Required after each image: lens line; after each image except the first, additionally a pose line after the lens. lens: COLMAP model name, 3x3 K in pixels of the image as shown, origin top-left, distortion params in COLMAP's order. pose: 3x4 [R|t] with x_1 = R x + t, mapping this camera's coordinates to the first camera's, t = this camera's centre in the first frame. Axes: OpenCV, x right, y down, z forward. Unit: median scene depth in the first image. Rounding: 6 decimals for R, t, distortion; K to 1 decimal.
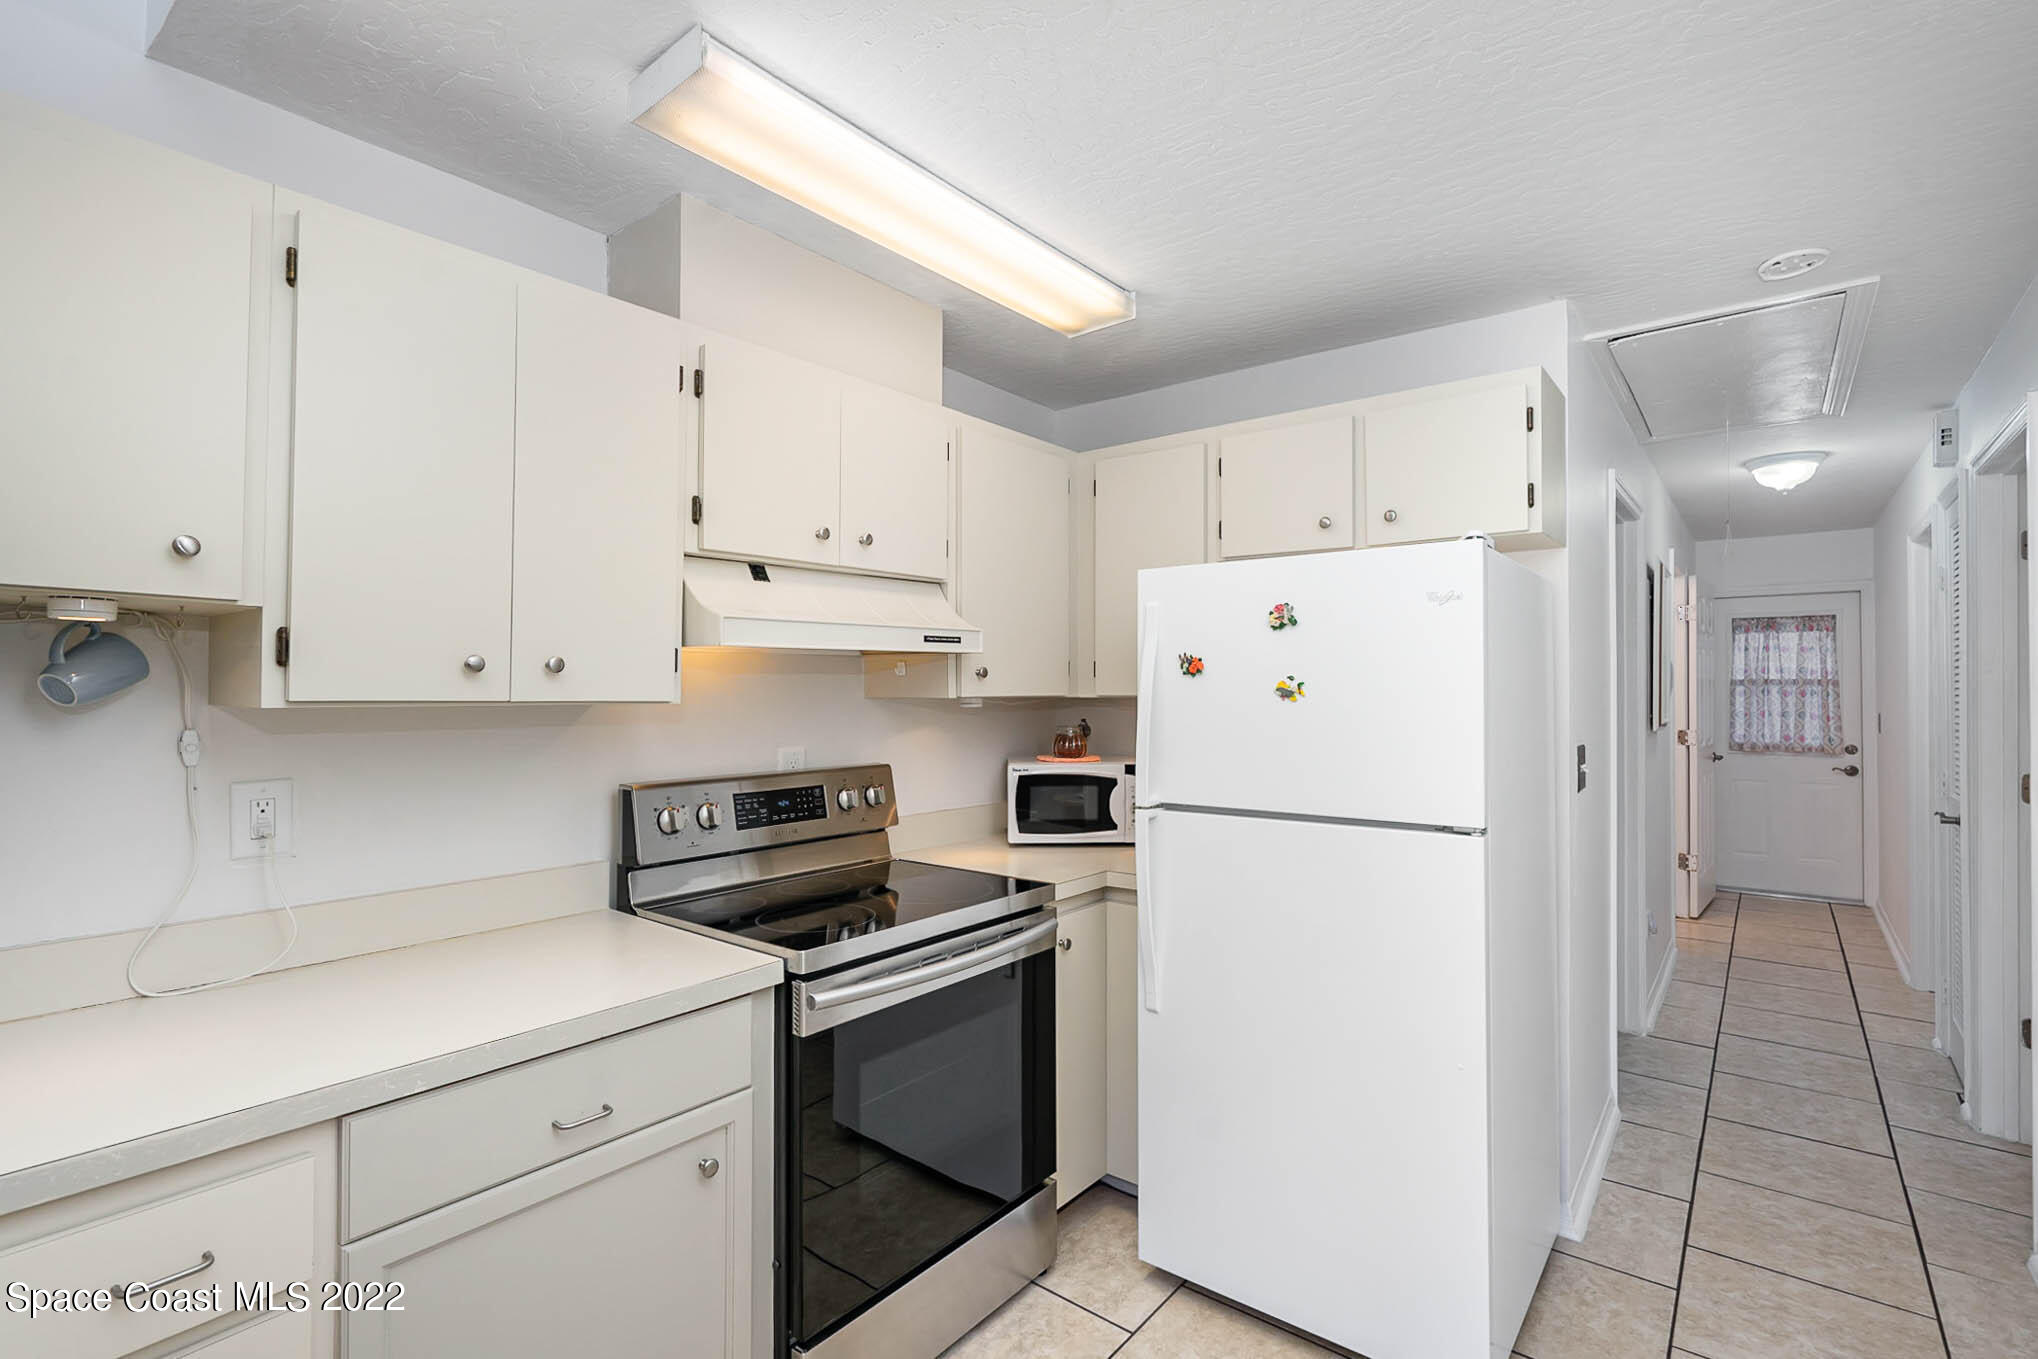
lens RADIAL K [[931.1, 0, 980.0], [0, 931.1, 687.3], [0, 0, 1]] dist [-0.002445, 0.001391]
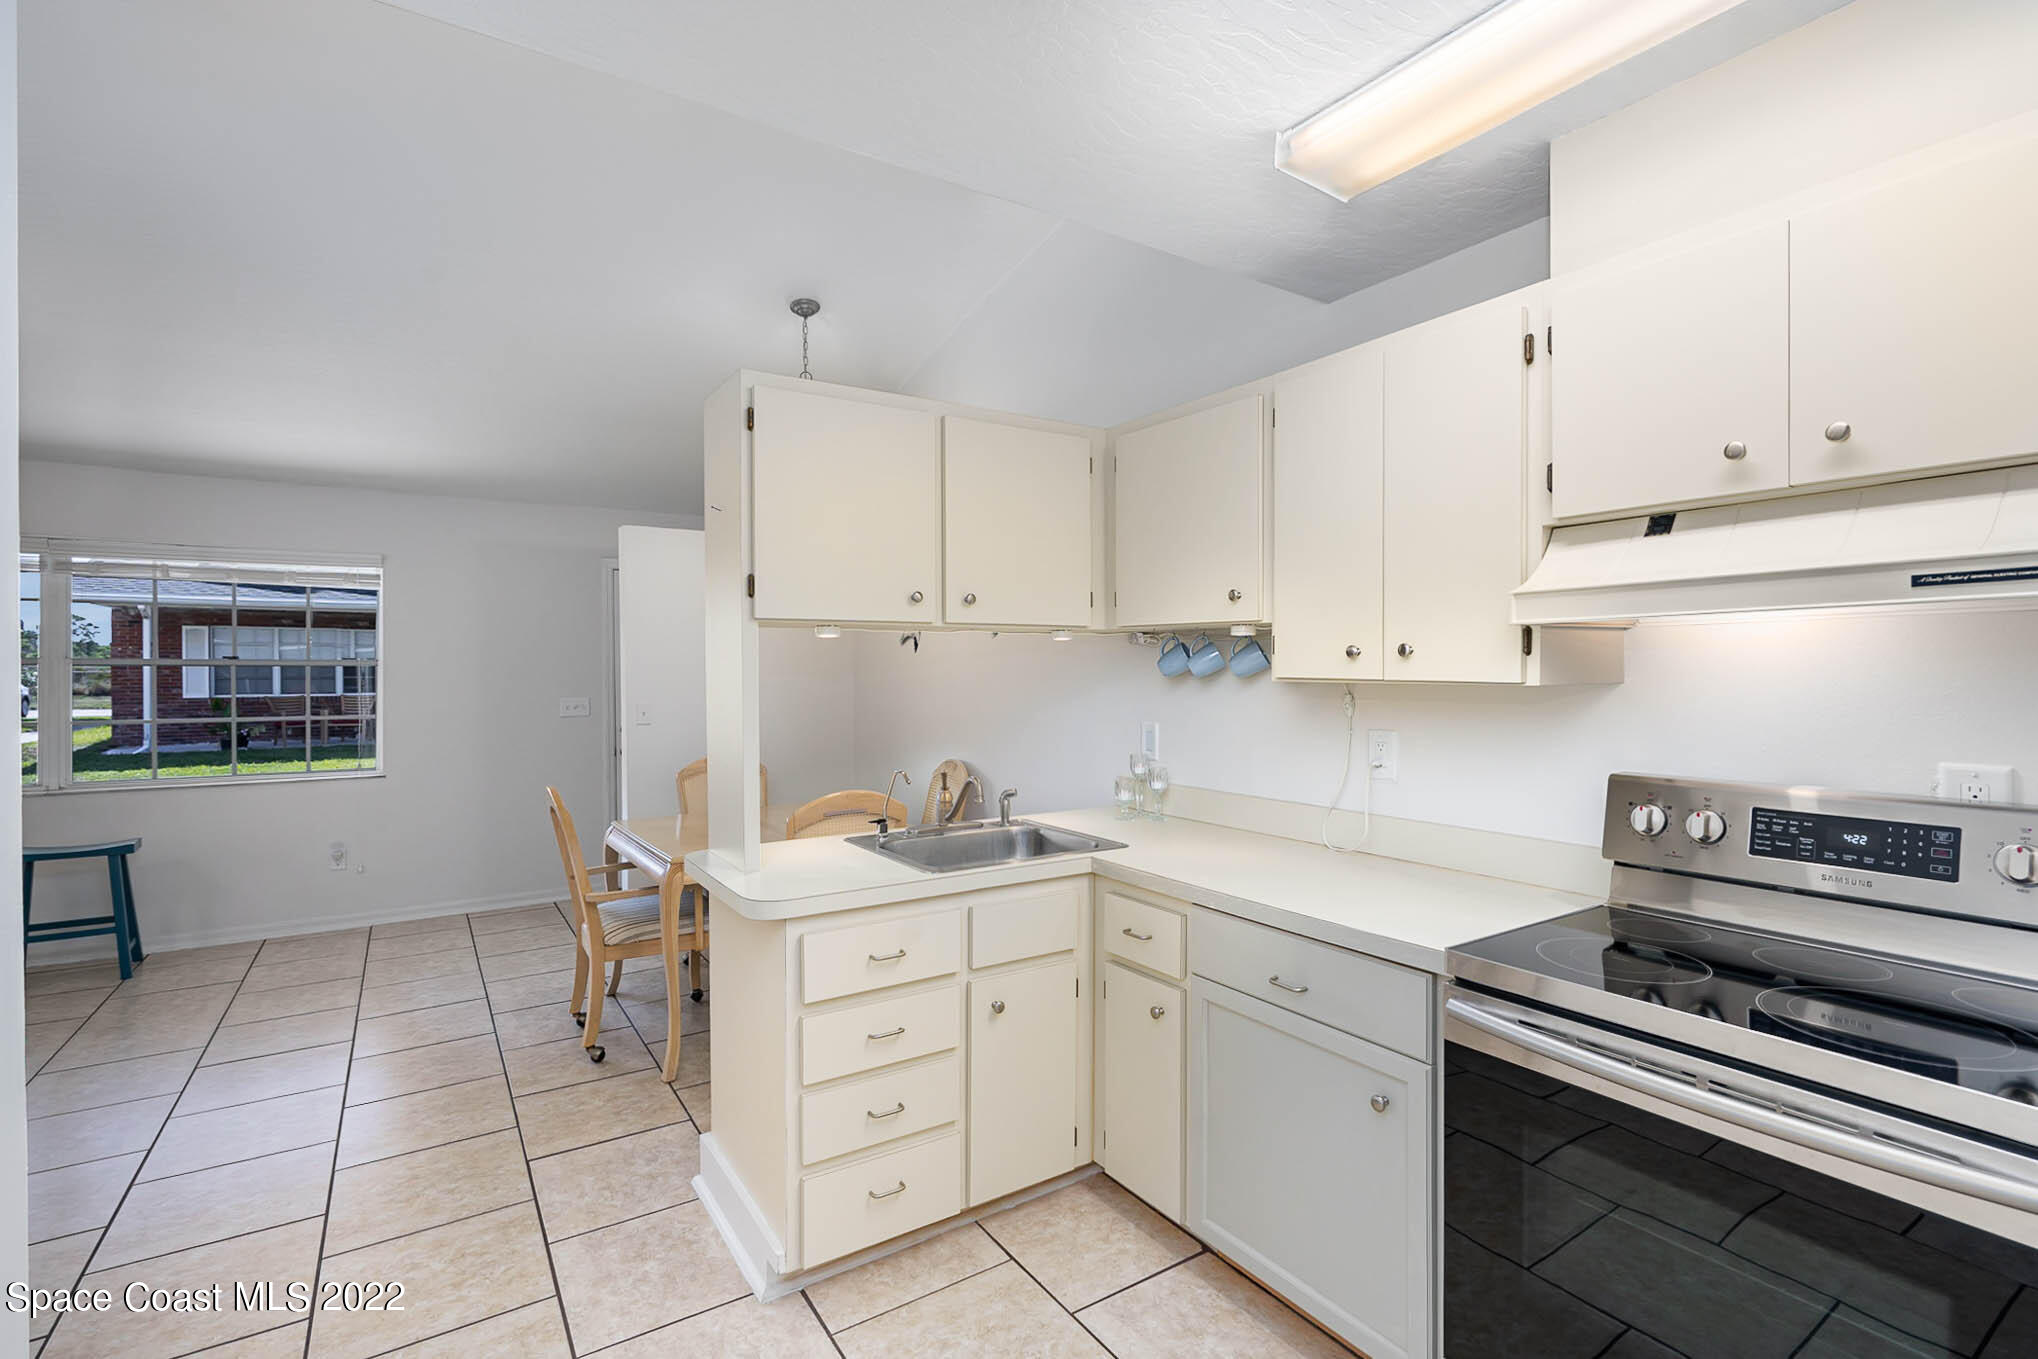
lens RADIAL K [[897.5, 0, 1051.9], [0, 897.5, 670.9], [0, 0, 1]] dist [0.001644, 0.001027]
pose [[-0.231192, 0.001525, -0.972907, 0.286405], [0.002079, 0.999997, 0.001074, 0.000429], [0.972906, -0.001774, -0.231194, 0.299398]]
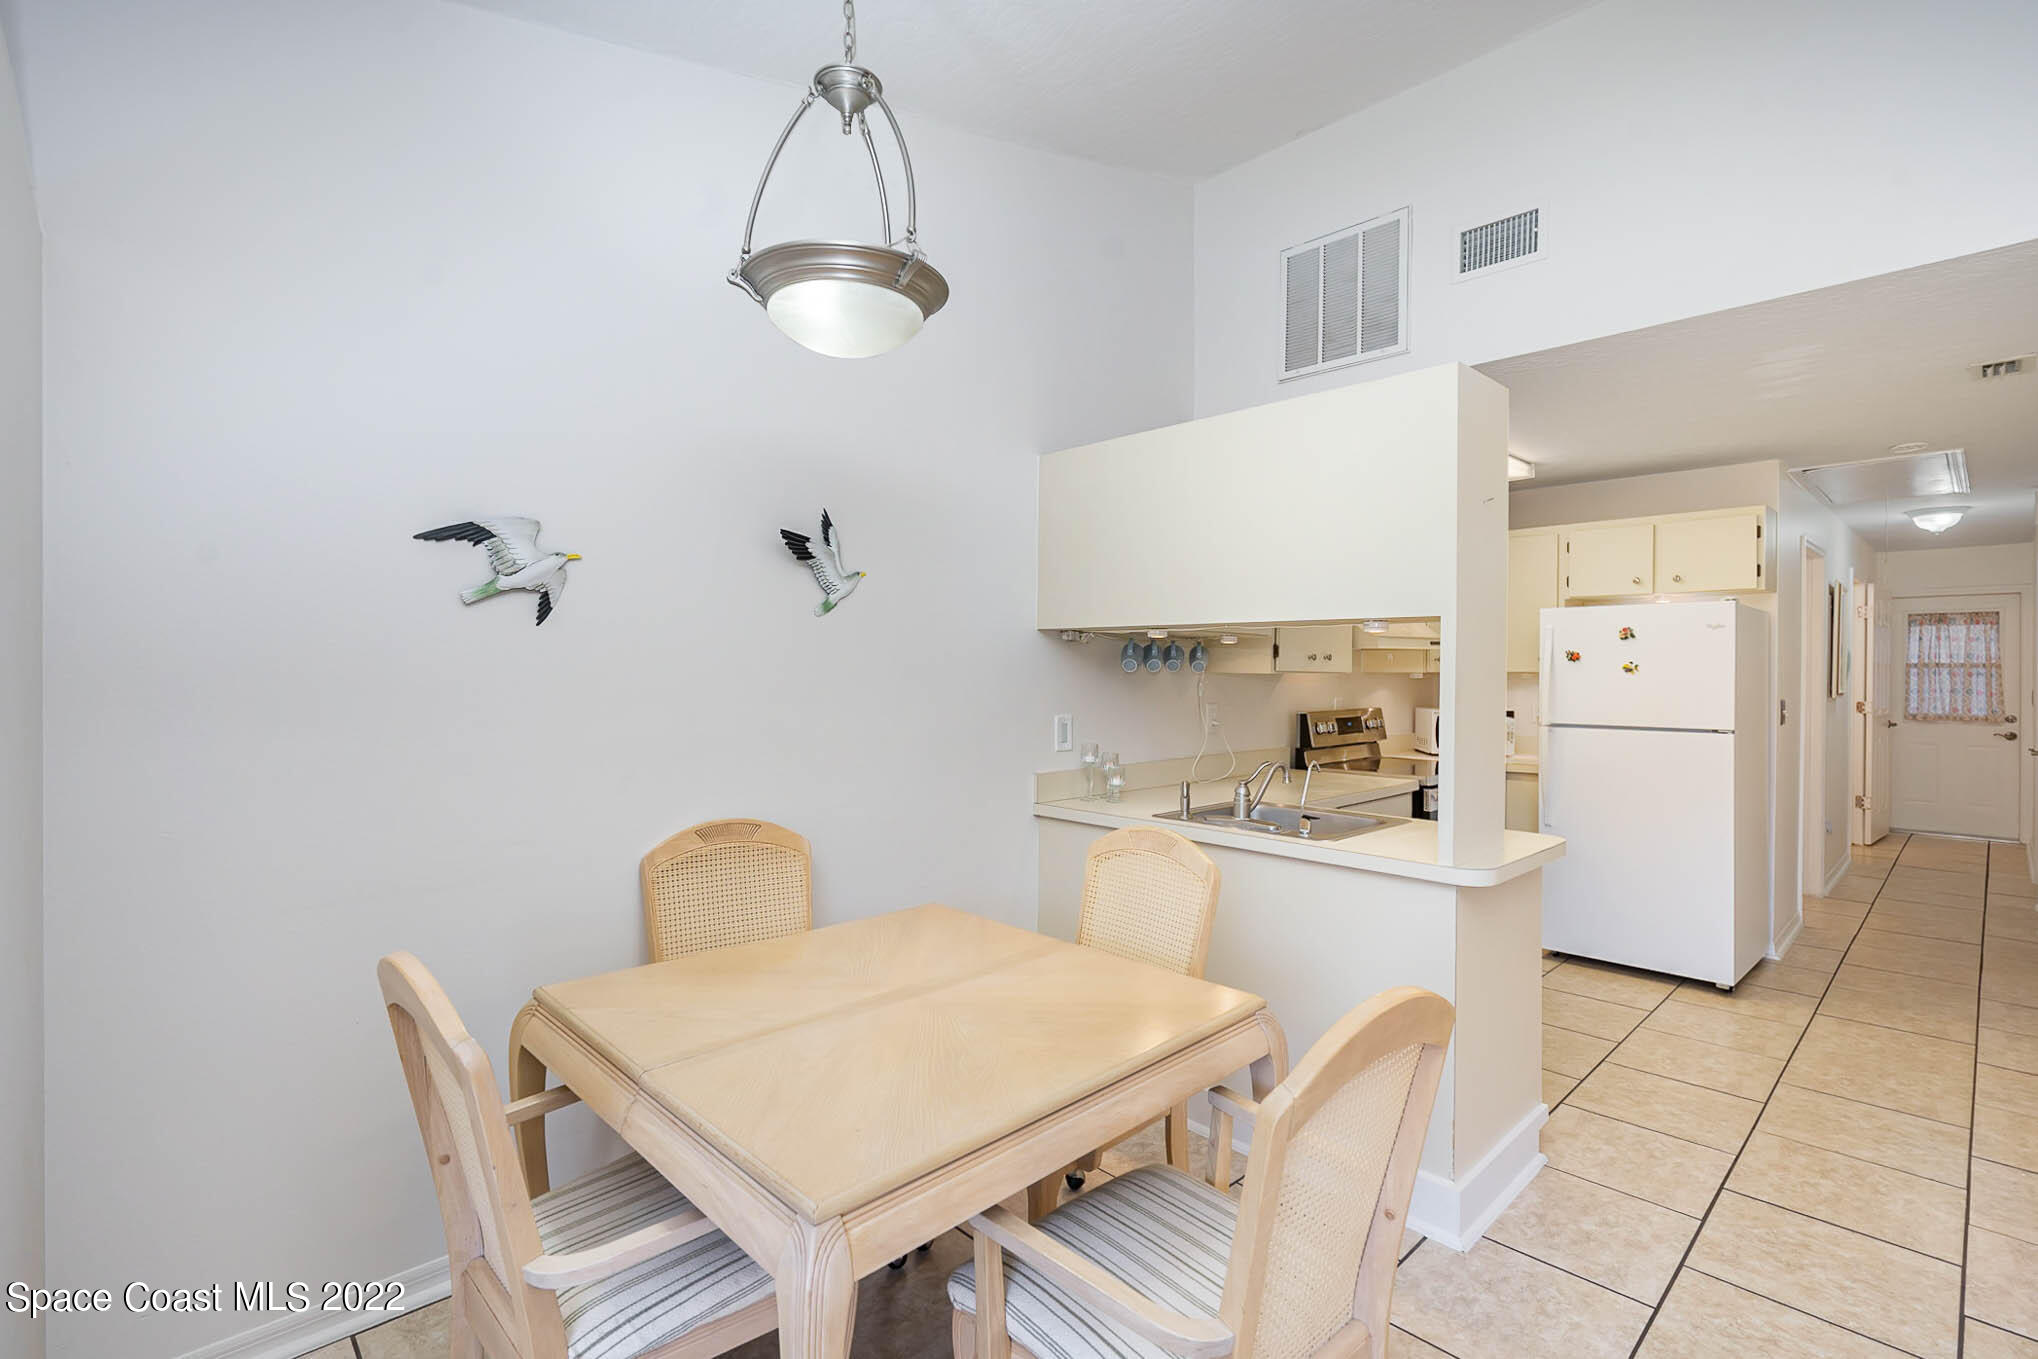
lens RADIAL K [[931.1, 0, 974.9], [0, 931.1, 685.8], [0, 0, 1]] dist [-0.002445, 0.001391]
pose [[0.991734, 0.004635, -0.128226, -0.319342], [-0.002327, 0.999833, 0.018141, 0.002712], [0.128289, -0.017693, 0.991579, -0.467420]]
